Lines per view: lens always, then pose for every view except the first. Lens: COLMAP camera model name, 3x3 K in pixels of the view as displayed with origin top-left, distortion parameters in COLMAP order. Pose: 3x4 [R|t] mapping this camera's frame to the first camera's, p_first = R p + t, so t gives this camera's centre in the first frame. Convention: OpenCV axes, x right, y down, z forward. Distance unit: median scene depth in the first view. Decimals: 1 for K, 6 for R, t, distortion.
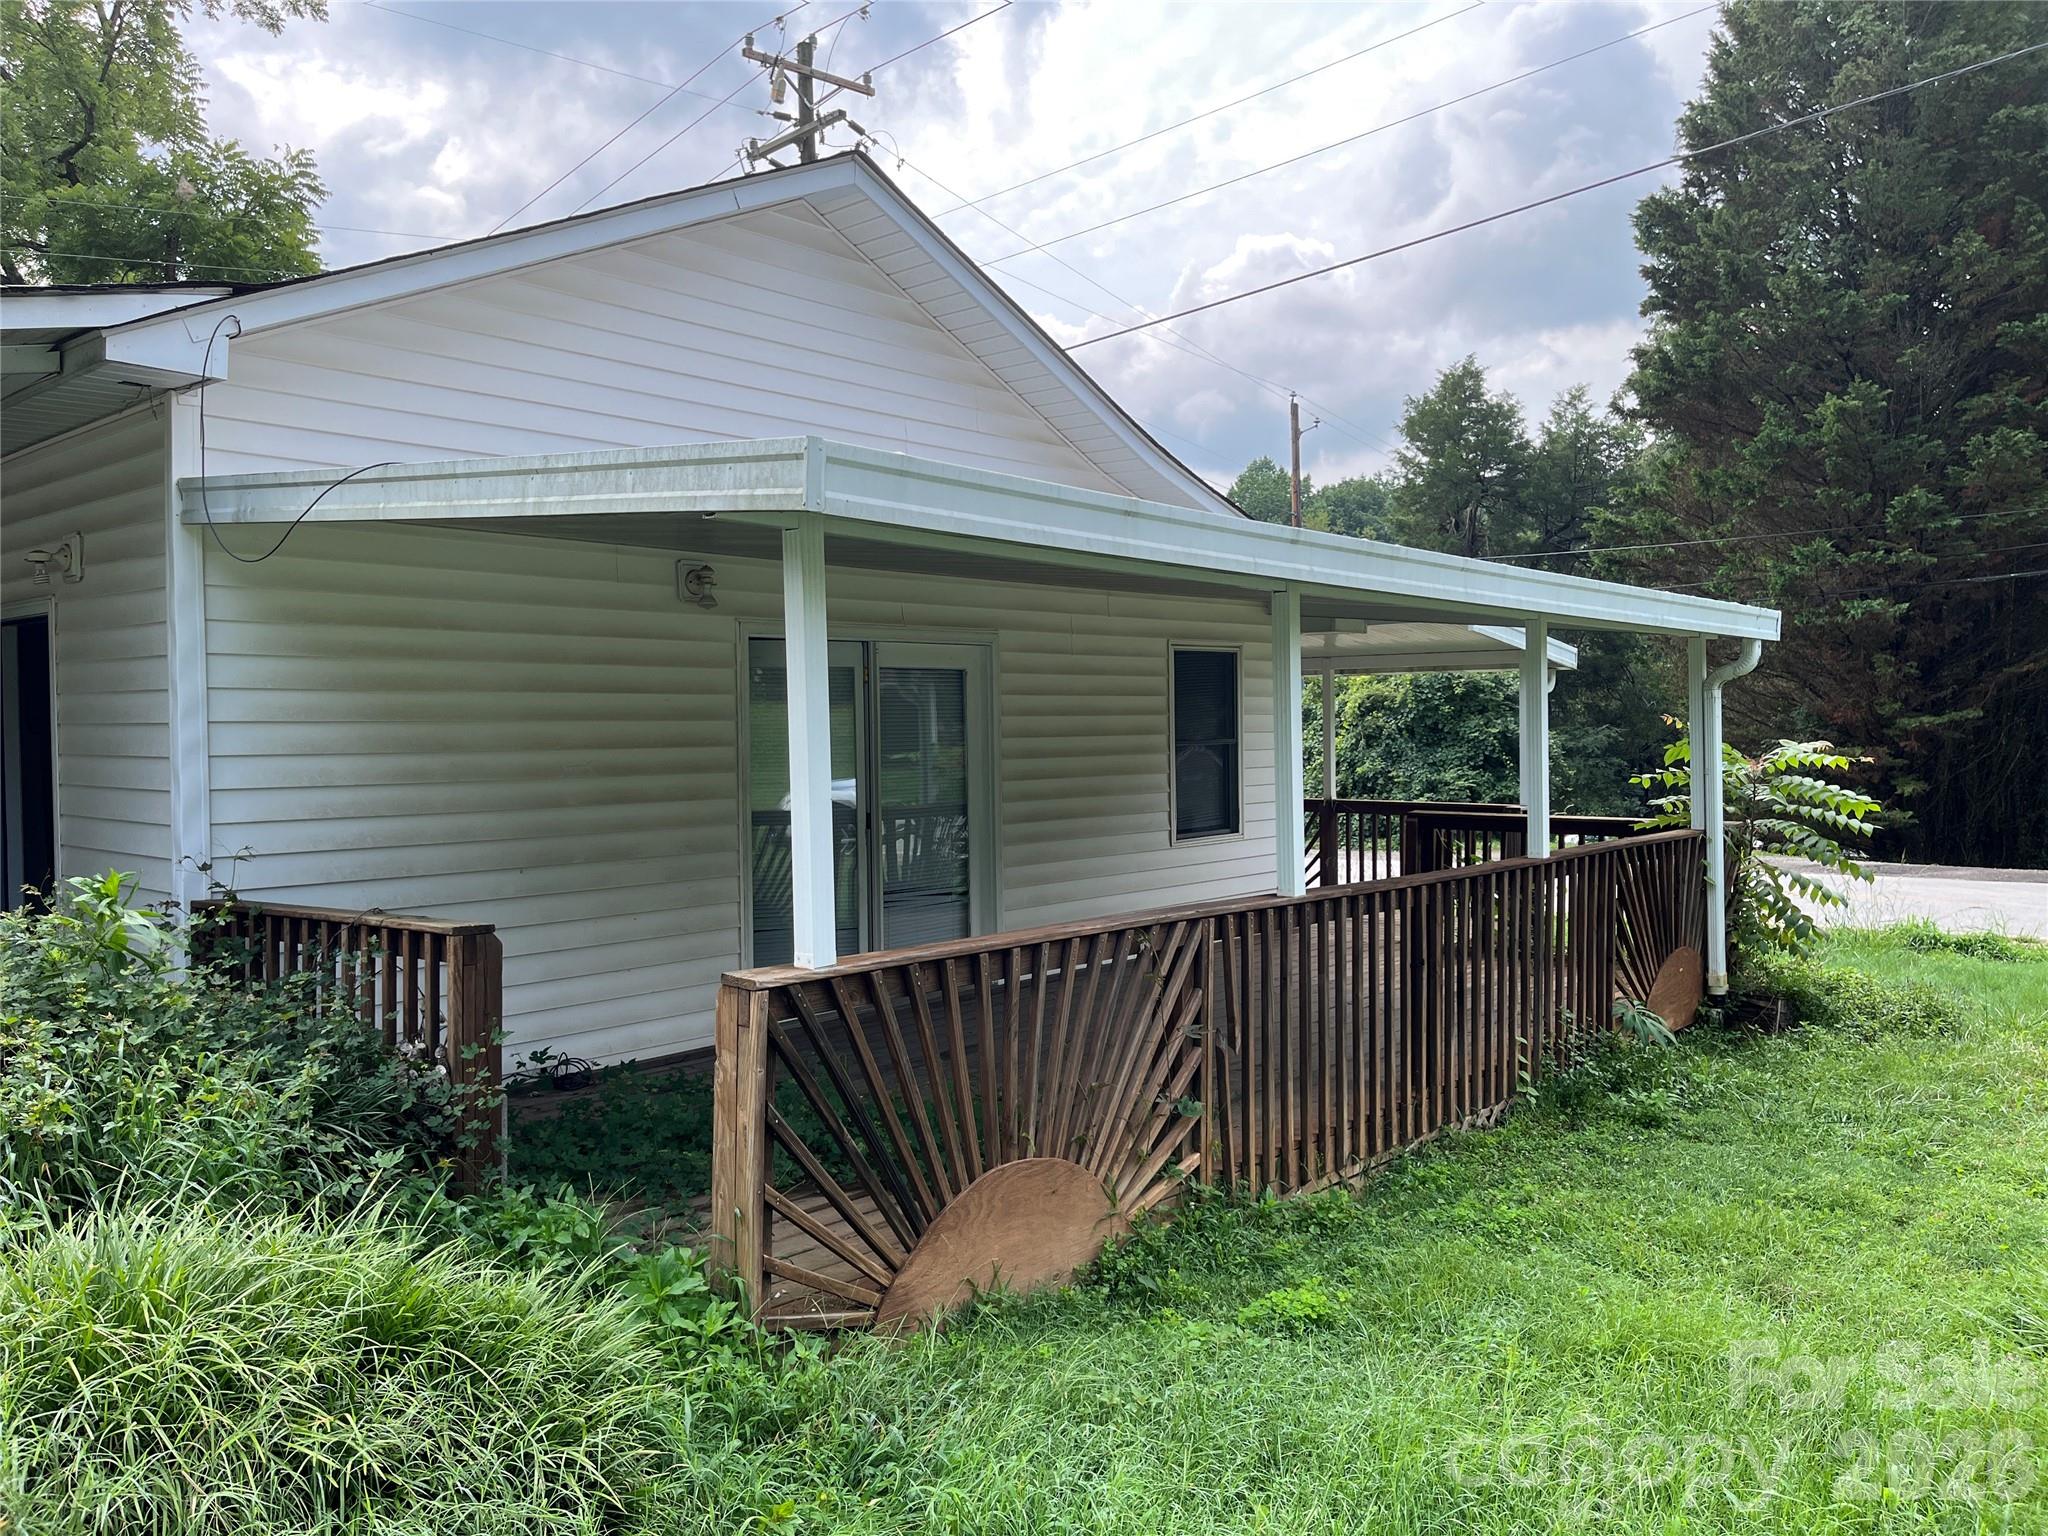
lens RADIAL K [[1546.4, 0, 1021.5], [0, 1546.4, 766.2], [0, 0, 1]] dist [0.047751, -0.044578]
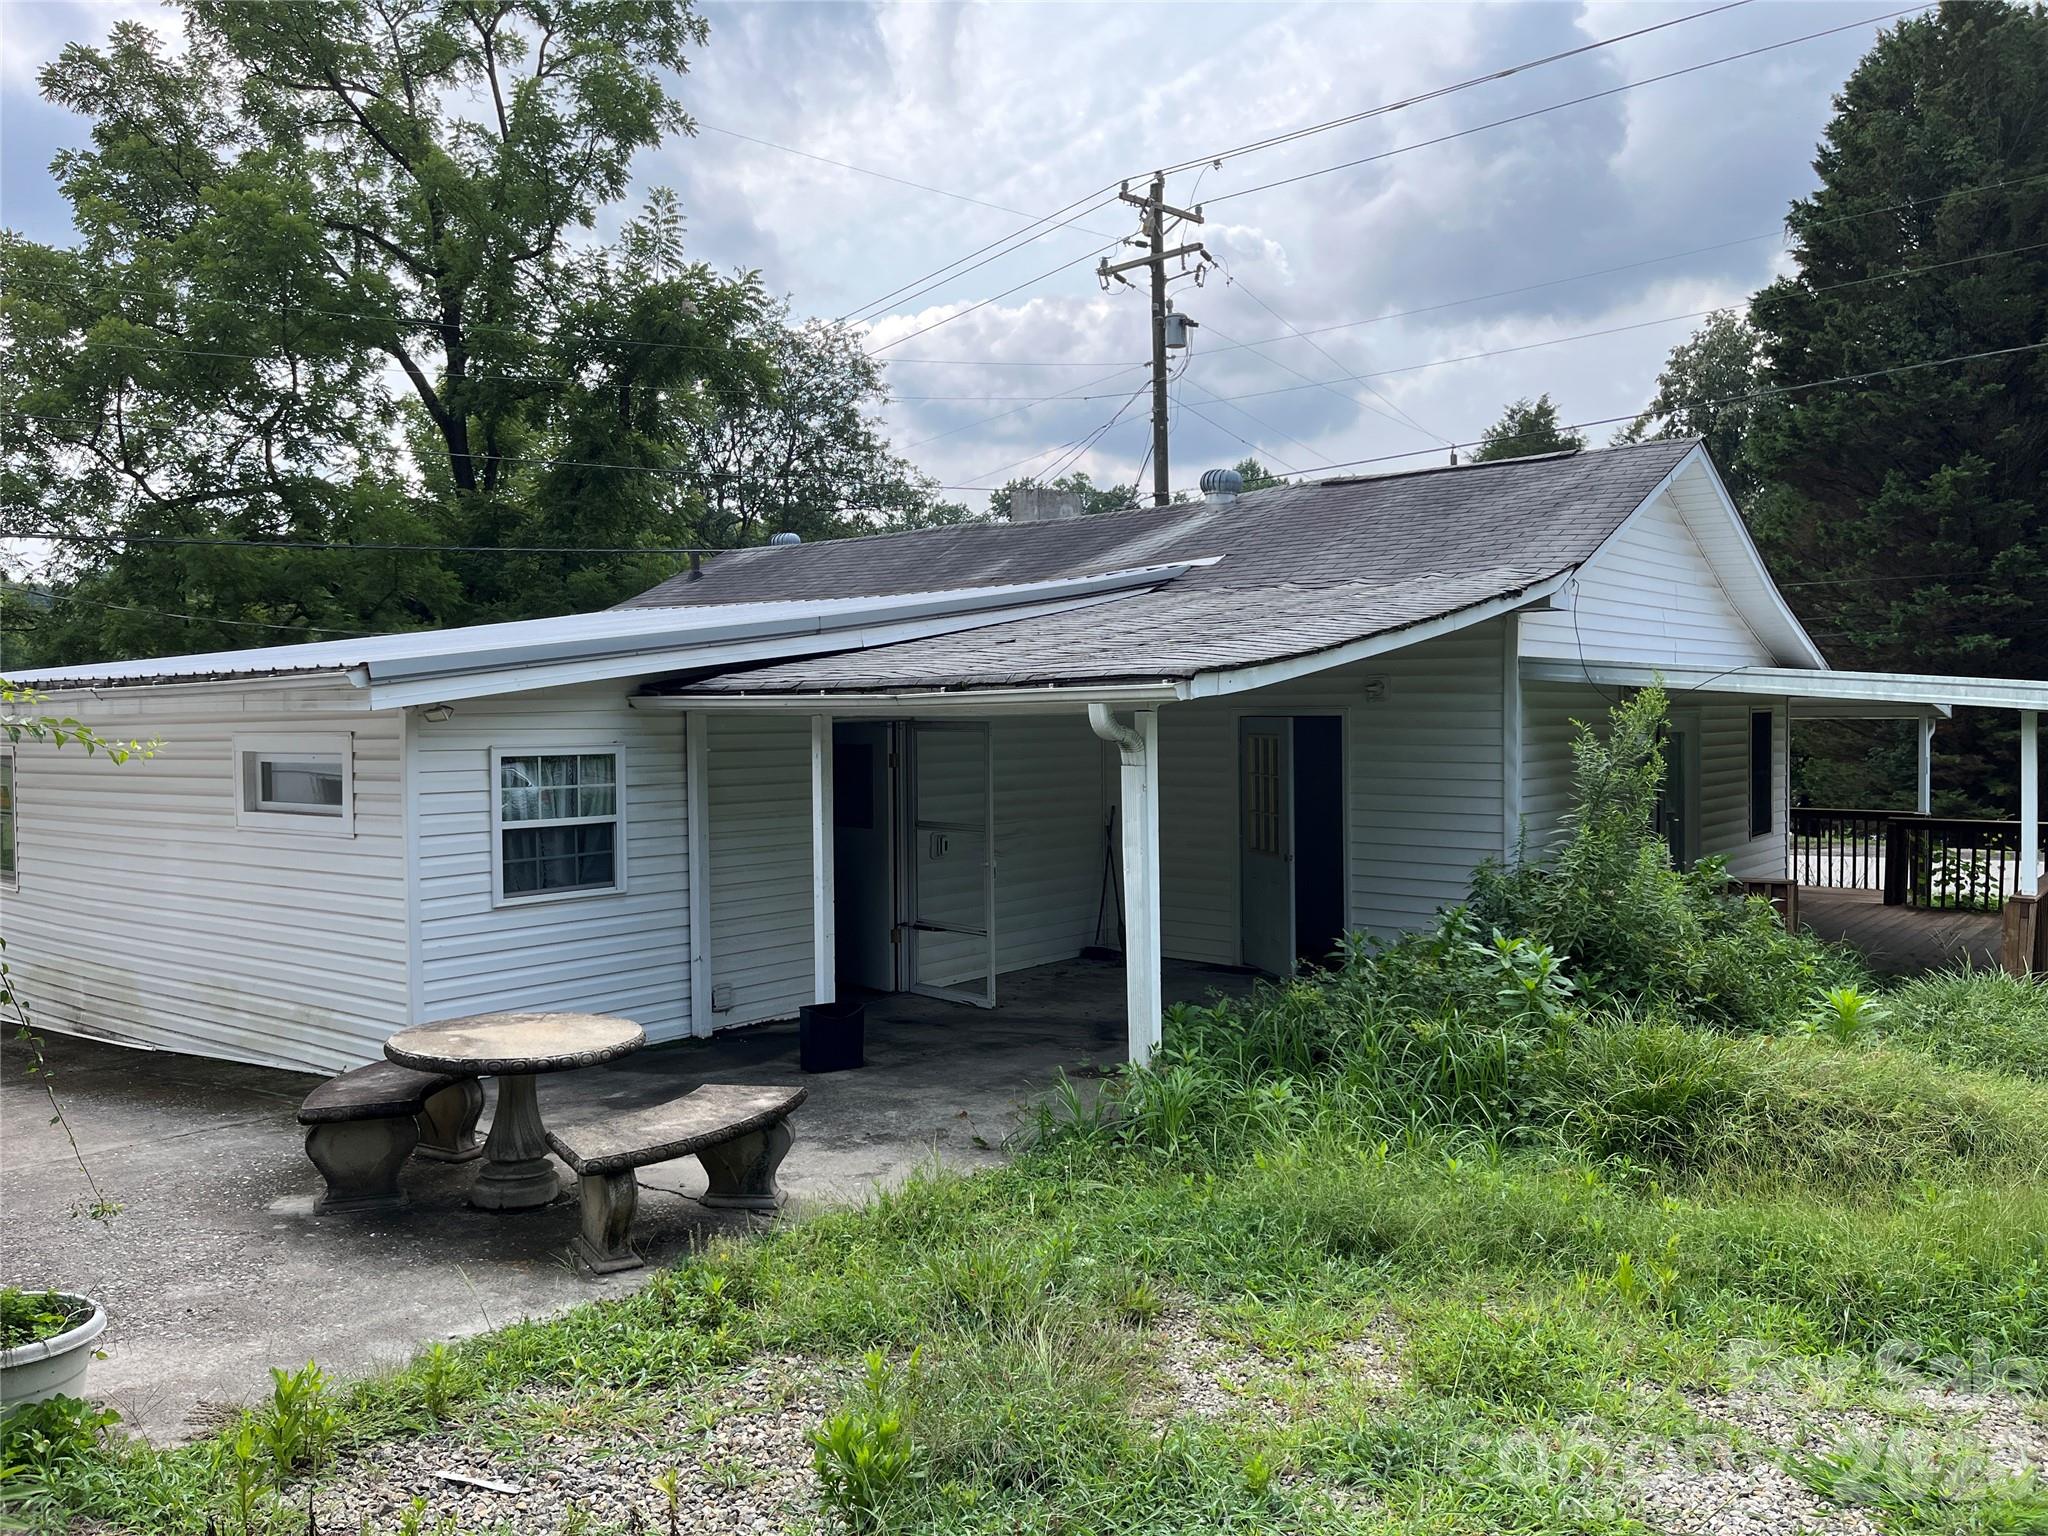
lens RADIAL K [[1546.4, 0, 1026.5], [0, 1546.4, 770.6], [0, 0, 1]] dist [0.047751, -0.044578]
pose [[0.999060, -0.000051, 0.043353, -0.243543], [-0.000354, 0.999956, 0.009349, -0.011557], [-0.043352, -0.009356, 0.999016, -0.182258]]
